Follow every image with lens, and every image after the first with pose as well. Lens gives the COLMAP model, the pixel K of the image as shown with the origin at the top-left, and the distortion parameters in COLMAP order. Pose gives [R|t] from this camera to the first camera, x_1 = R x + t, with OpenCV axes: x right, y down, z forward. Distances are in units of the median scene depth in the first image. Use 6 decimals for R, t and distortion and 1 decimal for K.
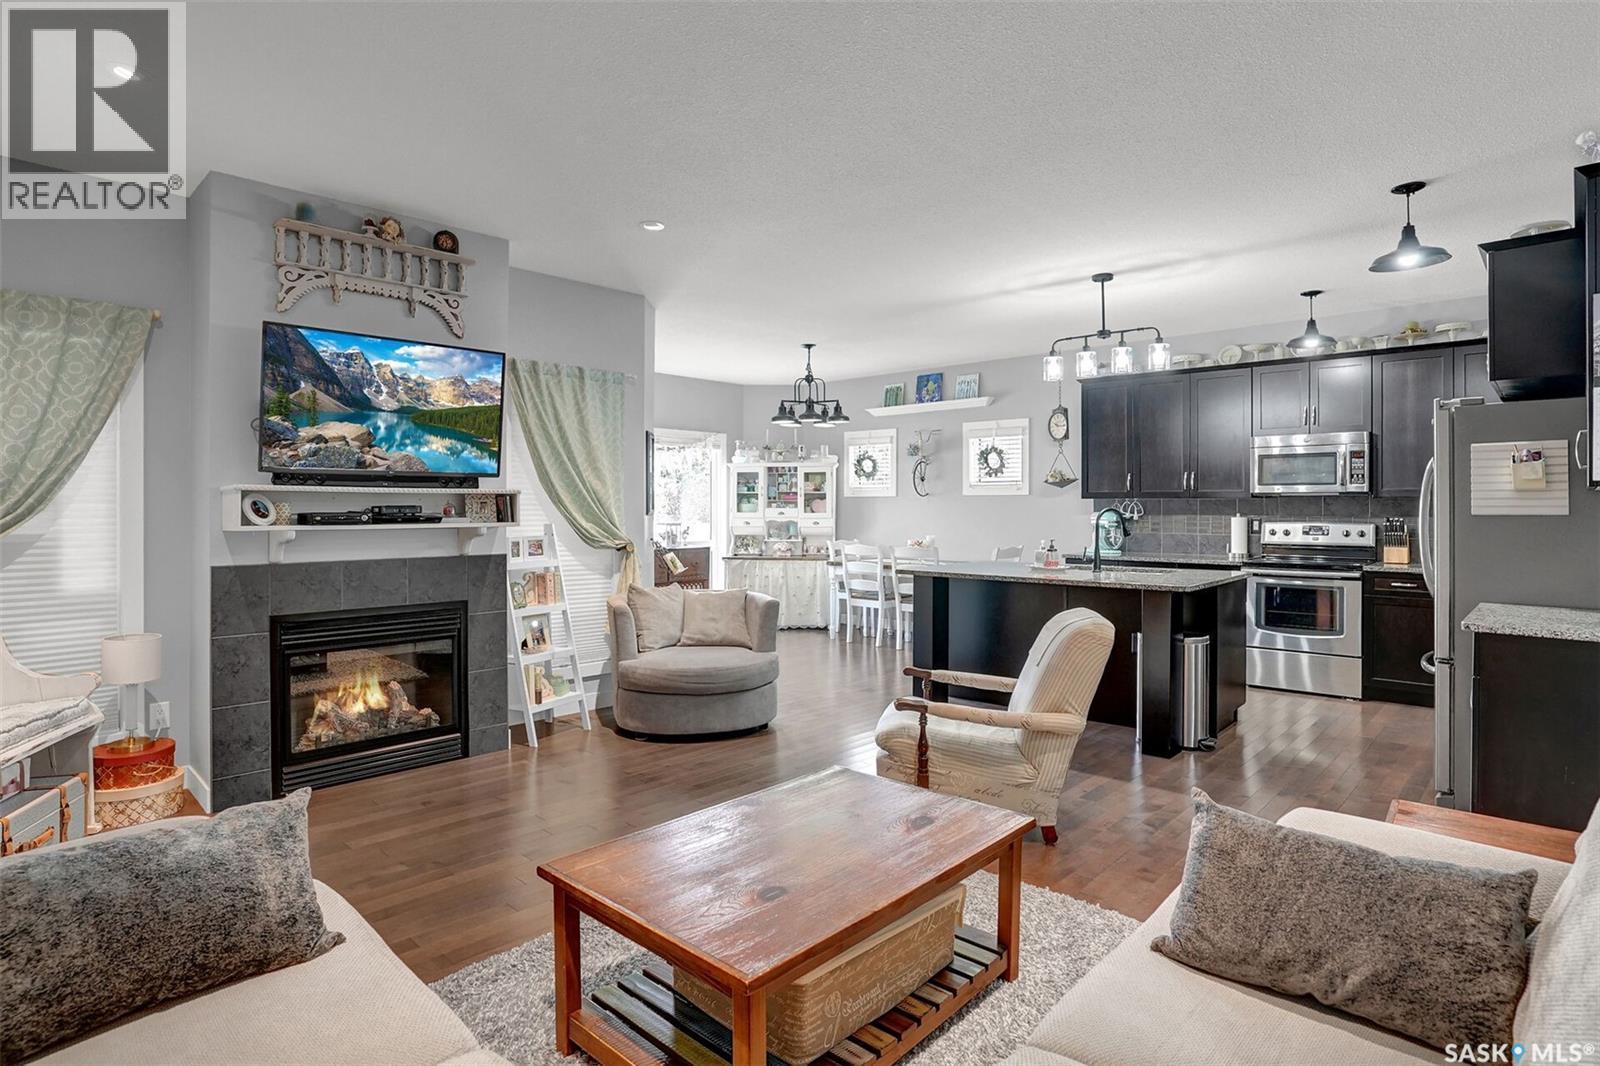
lens RADIAL K [[828.9, 0, 805.3], [0, 828.9, 503.7], [0, 0, 1]] dist [-0.056845, 0.023643]
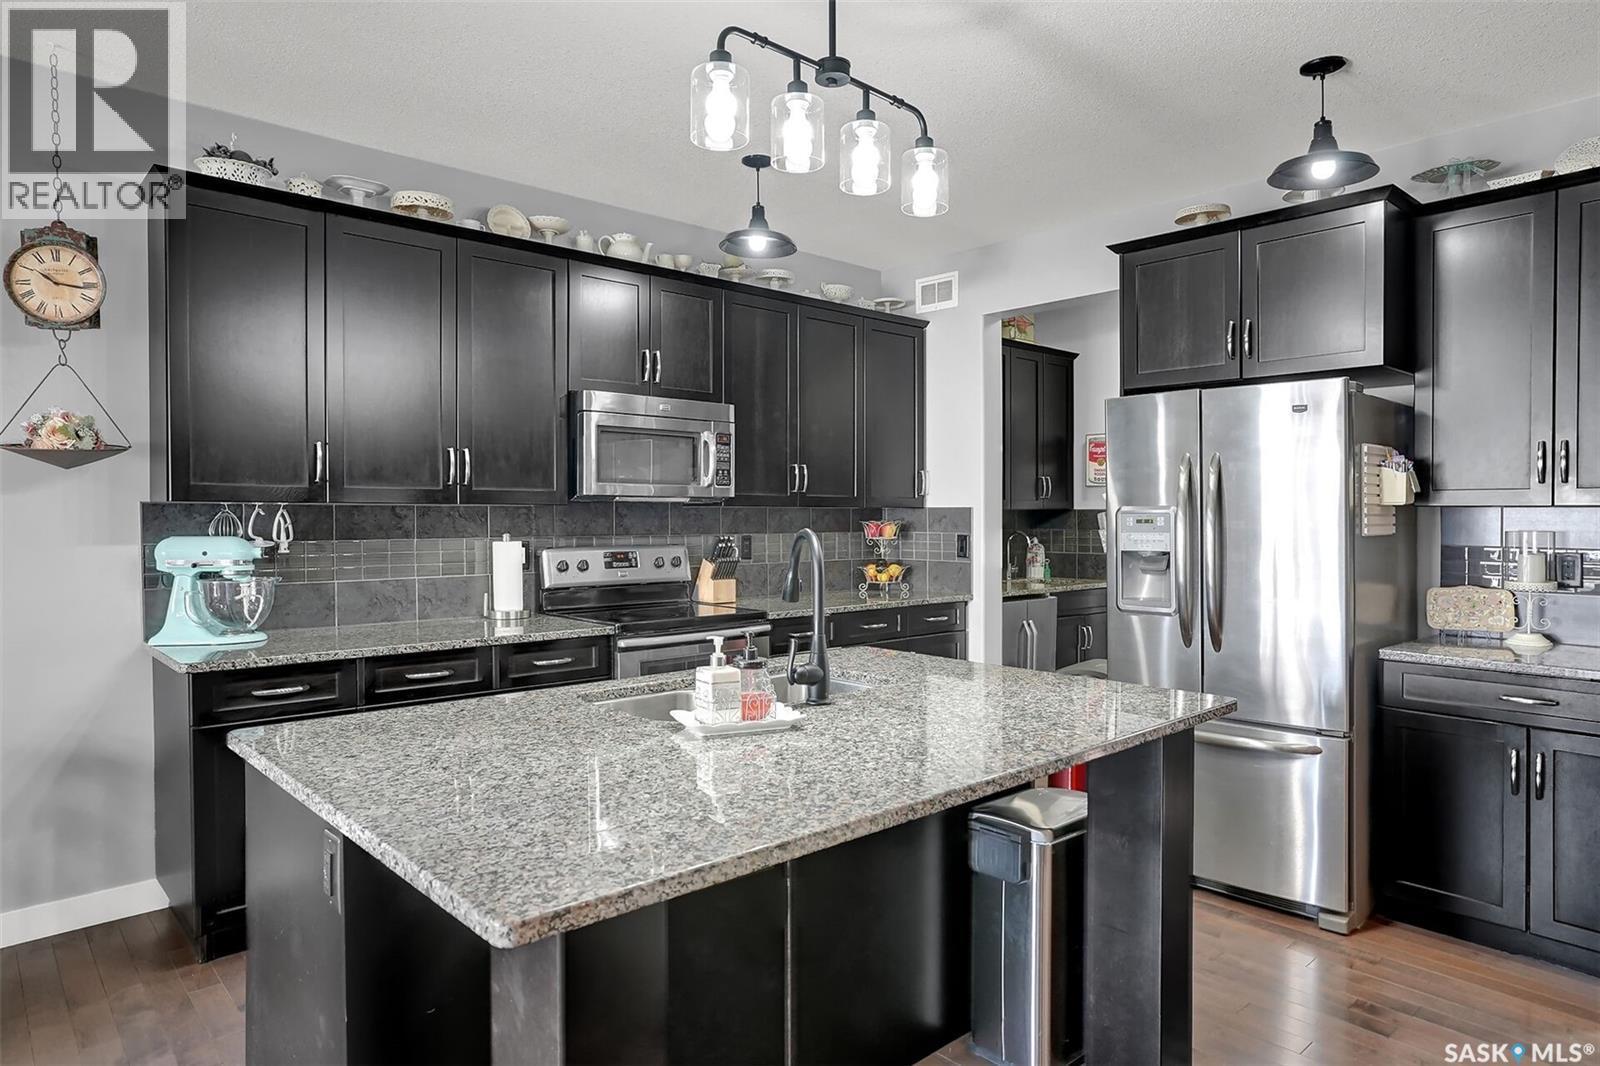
lens RADIAL K [[960.3, 0, 826.2], [0, 960.3, 517.6], [0, 0, 1]] dist [-0.016363, 0.004847]
pose [[0.089981, -0.009023, 0.995903, -0.067252], [-0.003788, 0.999949, 0.009402, -0.005678], [-0.995936, -0.004619, 0.089942, 0.845493]]
